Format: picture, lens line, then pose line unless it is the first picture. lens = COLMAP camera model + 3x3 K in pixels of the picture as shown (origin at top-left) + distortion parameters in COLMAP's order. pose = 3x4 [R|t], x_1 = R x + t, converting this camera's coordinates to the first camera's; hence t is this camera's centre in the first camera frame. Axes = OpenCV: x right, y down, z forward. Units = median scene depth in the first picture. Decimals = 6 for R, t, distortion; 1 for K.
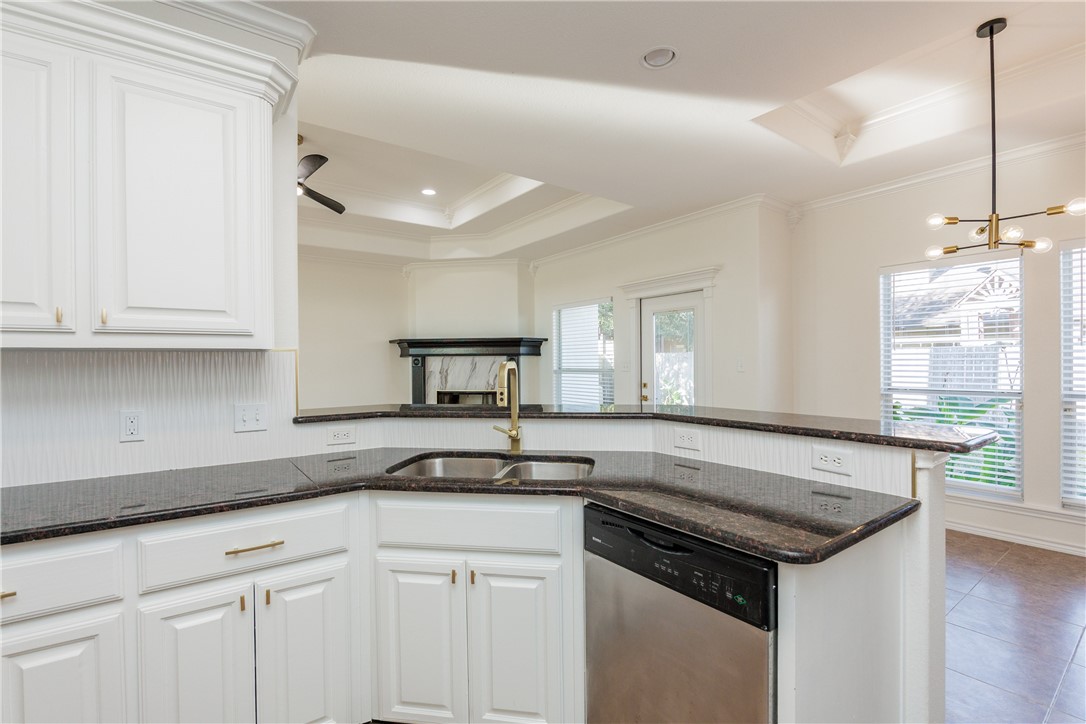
lens RADIAL K [[506.5, 0, 543.1], [0, 506.5, 362.3], [0, 0, 1]] dist [-0.002541, -0.000465]
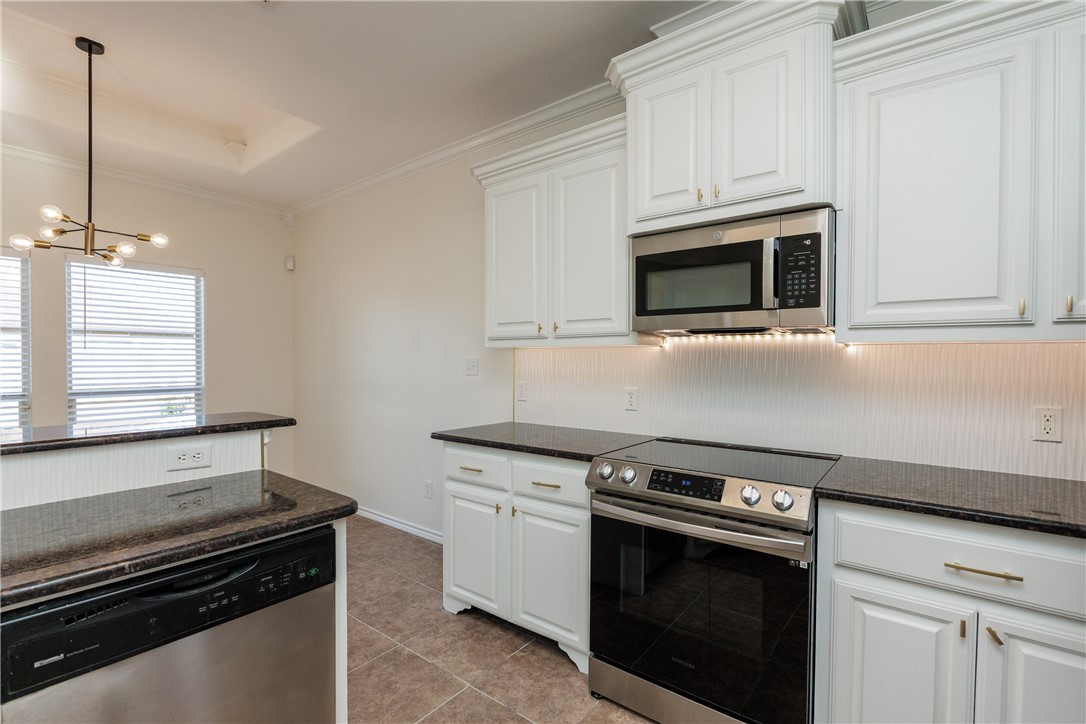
lens RADIAL K [[506.5, 0, 544.9], [0, 506.5, 360.6], [0, 0, 1]] dist [-0.002541, -0.000465]
pose [[-0.262166, 0.002993, 0.965018, -0.602954], [0.009628, 0.999954, -0.000486, 0.006745], [-0.964975, 0.009164, -0.262183, 0.582801]]
